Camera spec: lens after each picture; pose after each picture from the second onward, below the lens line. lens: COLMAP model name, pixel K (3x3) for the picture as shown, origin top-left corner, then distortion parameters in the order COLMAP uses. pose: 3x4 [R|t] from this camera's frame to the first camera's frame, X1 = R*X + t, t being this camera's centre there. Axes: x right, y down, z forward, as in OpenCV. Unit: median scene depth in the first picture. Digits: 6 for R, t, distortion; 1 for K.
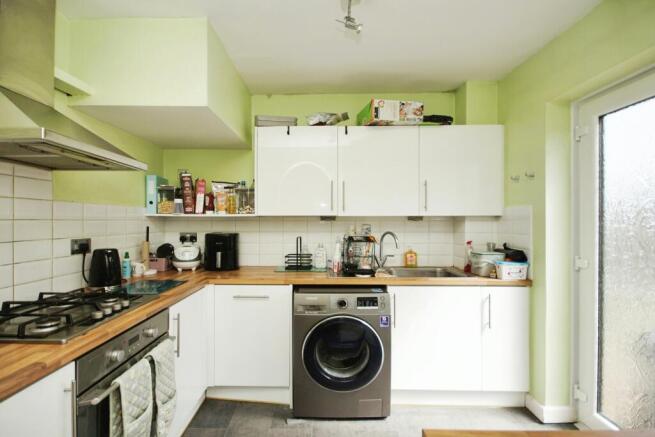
lens RADIAL K [[277.1, 0, 327.6], [0, 277.1, 244.9], [0, 0, 1]] dist [-0.001016, -0.000380]
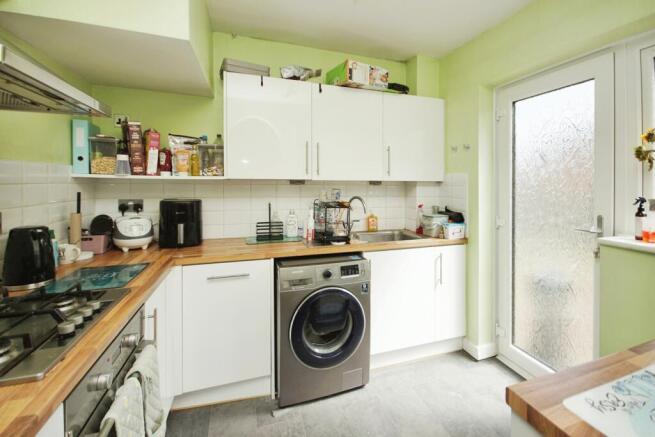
lens RADIAL K [[296.6, 0, 324.7], [0, 296.6, 207.0], [0, 0, 1]] dist [-0.001770, -0.000302]
pose [[0.939516, -0.014430, 0.342200, -0.267317], [0.012194, 0.999888, 0.008685, -0.023102], [-0.342287, -0.003987, 0.939587, 0.056681]]
